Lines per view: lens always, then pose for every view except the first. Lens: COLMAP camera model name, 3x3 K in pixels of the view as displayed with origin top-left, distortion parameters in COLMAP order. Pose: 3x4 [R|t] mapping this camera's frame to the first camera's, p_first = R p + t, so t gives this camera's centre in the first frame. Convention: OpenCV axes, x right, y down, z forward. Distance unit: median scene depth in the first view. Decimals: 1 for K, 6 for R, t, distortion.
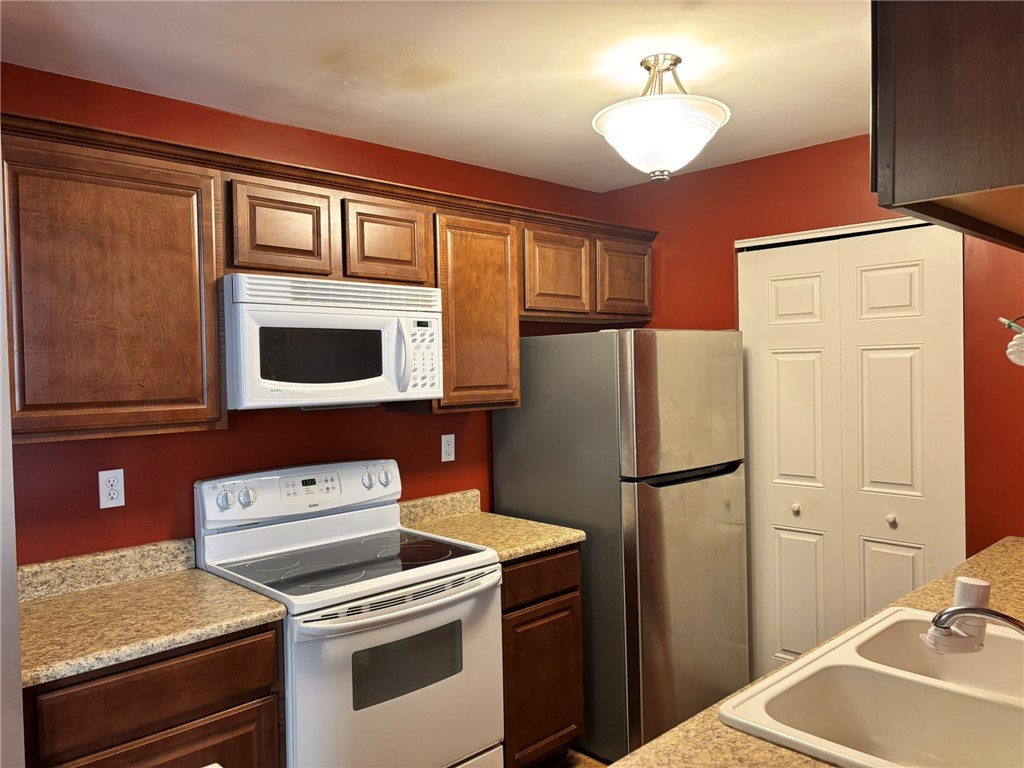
lens RADIAL K [[779.7, 0, 512.7], [0, 779.7, 386.6], [0, 0, 1]] dist [0.075700, -0.022501]
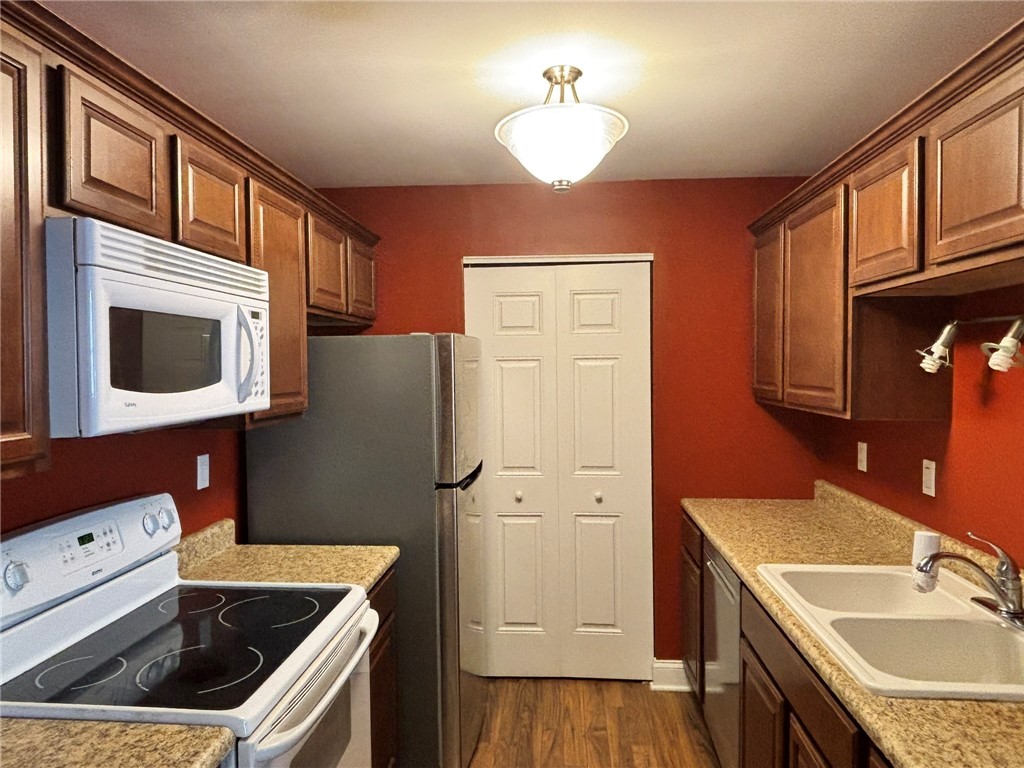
lens RADIAL K [[690.2, 0, 507.7], [0, 690.2, 386.4], [0, 0, 1]] dist [0.017167, -0.018690]
pose [[0.754584, -0.009178, 0.656139, -0.349544], [0.013563, 0.999907, -0.001612, -0.004038], [-0.656063, 0.010116, 0.754638, 0.287255]]
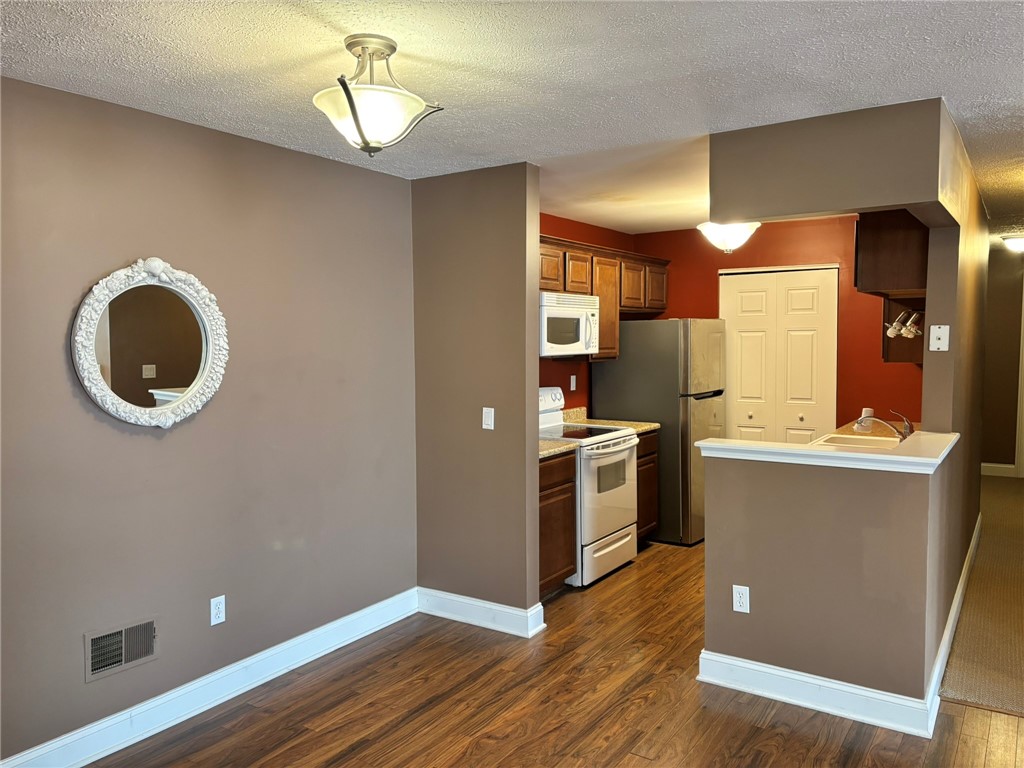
lens RADIAL K [[779.7, 0, 501.6], [0, 779.7, 380.9], [0, 0, 1]] dist [0.075700, -0.022501]
pose [[0.979531, -0.001077, 0.201292, -0.674357], [-0.004459, 0.999624, 0.027047, 0.029758], [-0.201245, -0.027391, 0.979158, -0.801156]]
